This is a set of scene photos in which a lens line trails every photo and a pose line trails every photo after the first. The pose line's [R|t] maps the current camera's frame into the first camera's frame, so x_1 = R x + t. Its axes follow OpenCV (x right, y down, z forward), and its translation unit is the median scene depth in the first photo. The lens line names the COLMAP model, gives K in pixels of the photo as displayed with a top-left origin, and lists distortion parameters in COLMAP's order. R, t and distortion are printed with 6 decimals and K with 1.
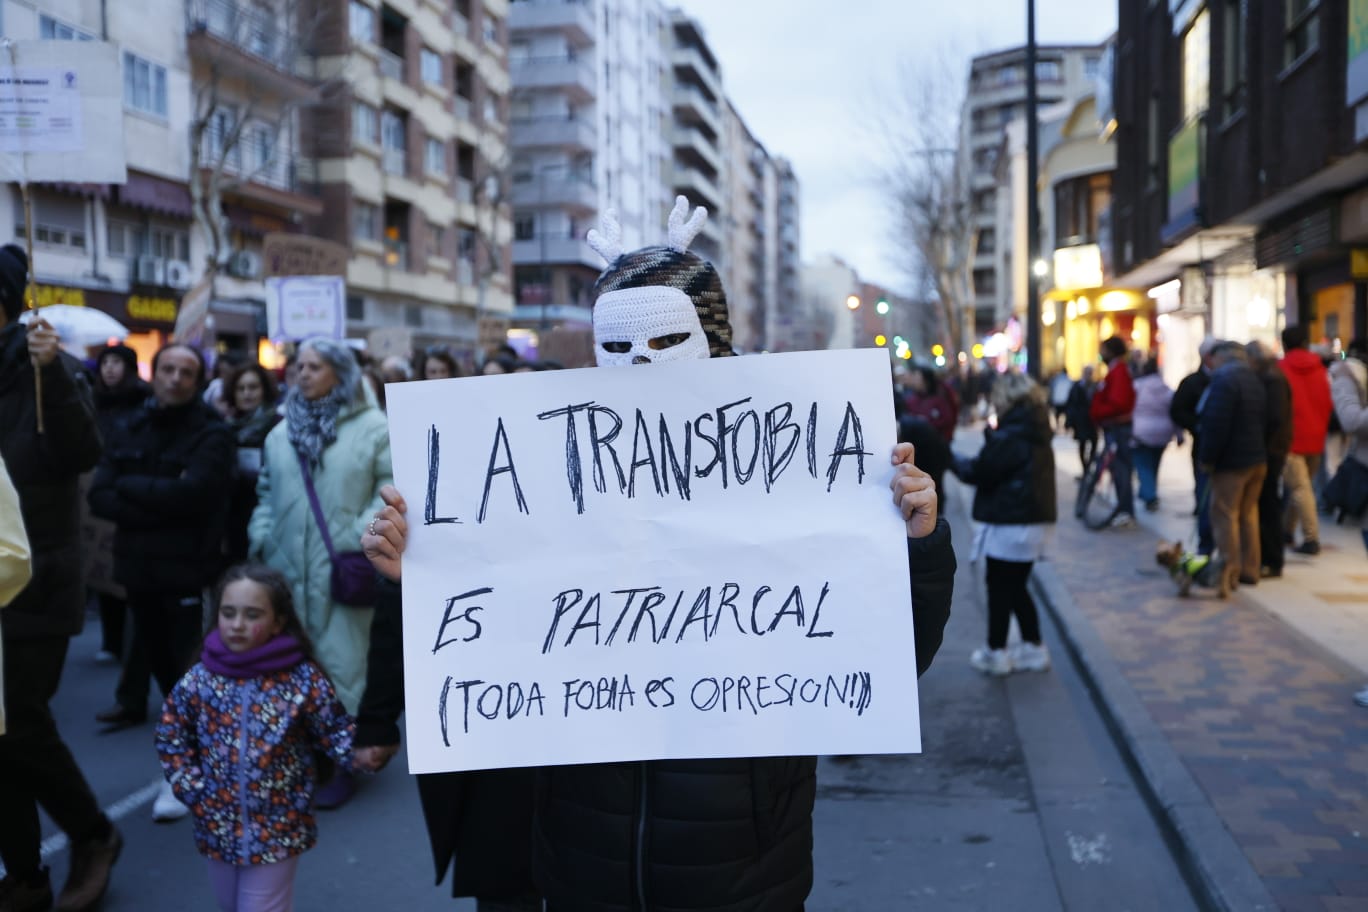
lens RADIAL K [[1327.2, 0, 685.3], [0, 1327.2, 448.8], [0, 0, 1]] dist [0.001293, 0.000000]
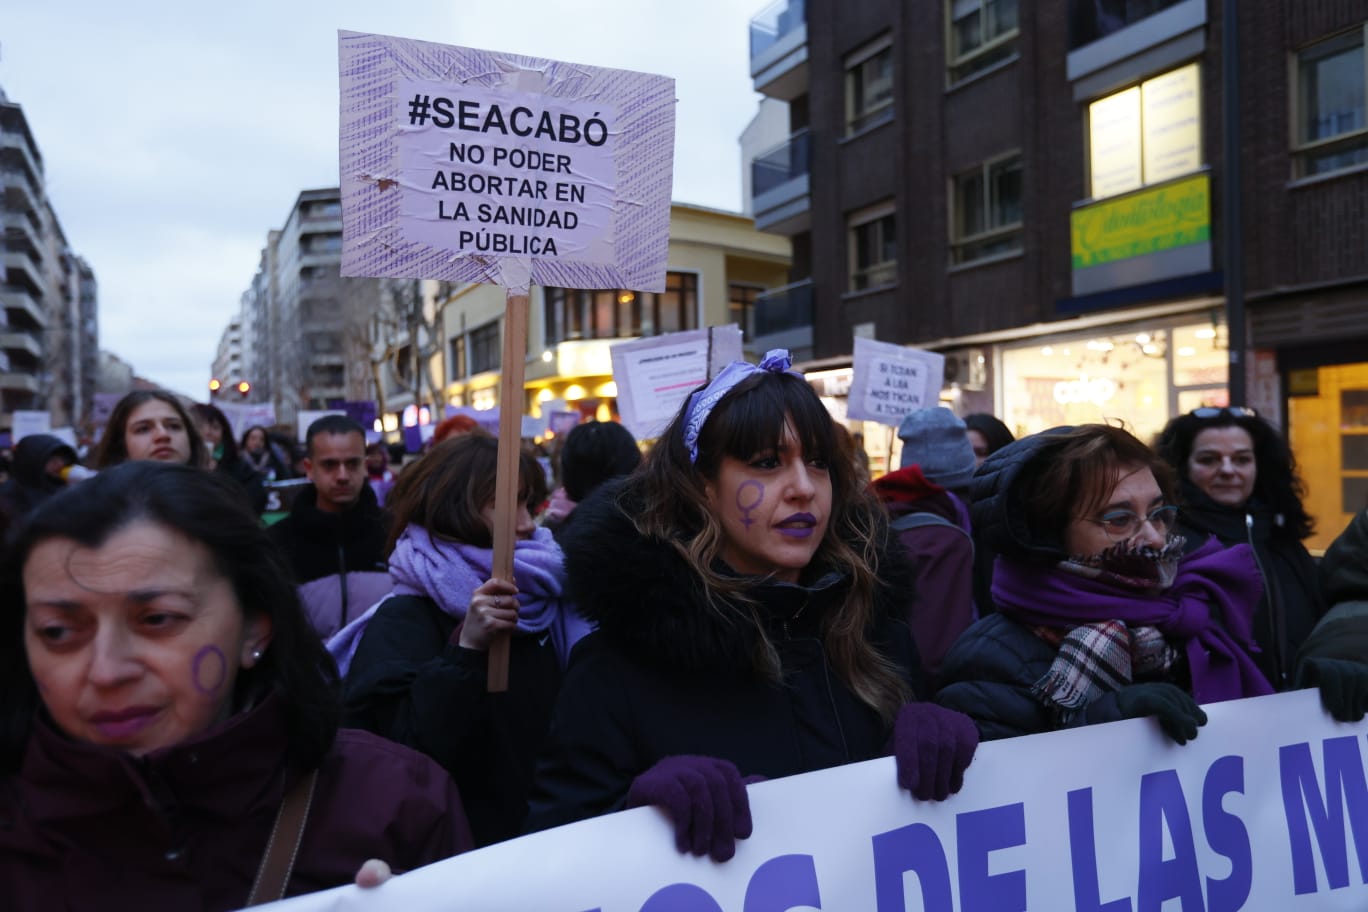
lens RADIAL K [[957.4, 0, 686.4], [0, 957.4, 448.7], [0, 0, 1]] dist [0.003493, 0.001832]
pose [[0.781310, 0.002625, 0.624137, -0.052362], [0.036311, 0.998106, -0.049654, -0.007105], [-0.623085, 0.061458, 0.779735, 0.124648]]
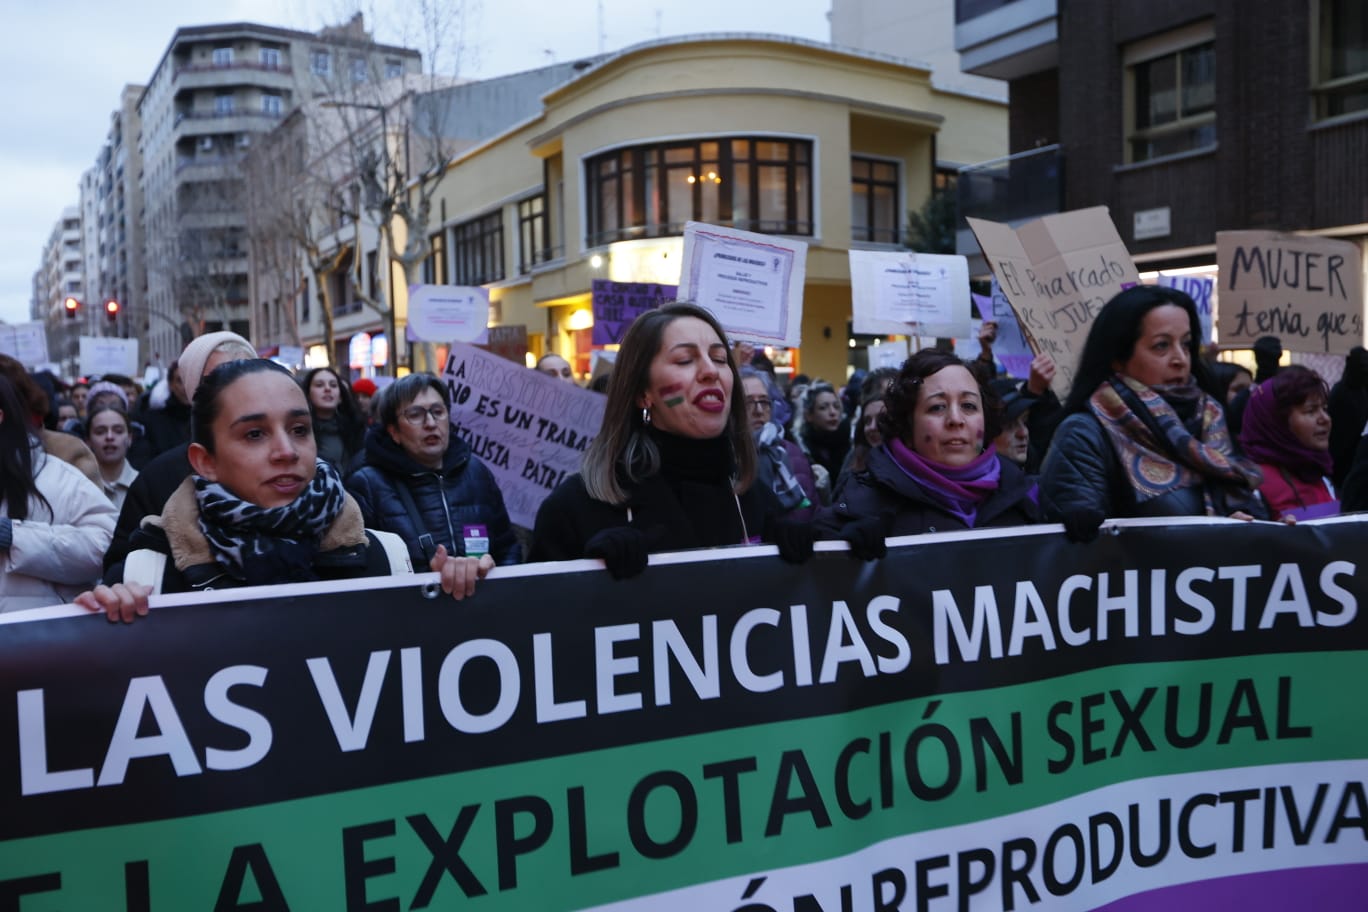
lens RADIAL K [[1327.2, 0, 679.1], [0, 1327.2, 448.4], [0, 0, 1]] dist [0.001293, 0.000000]
pose [[0.783925, -0.023381, 0.620415, -0.066167], [0.036247, 0.999310, -0.008141, -0.008519], [-0.619797, 0.028870, 0.784231, 0.147027]]
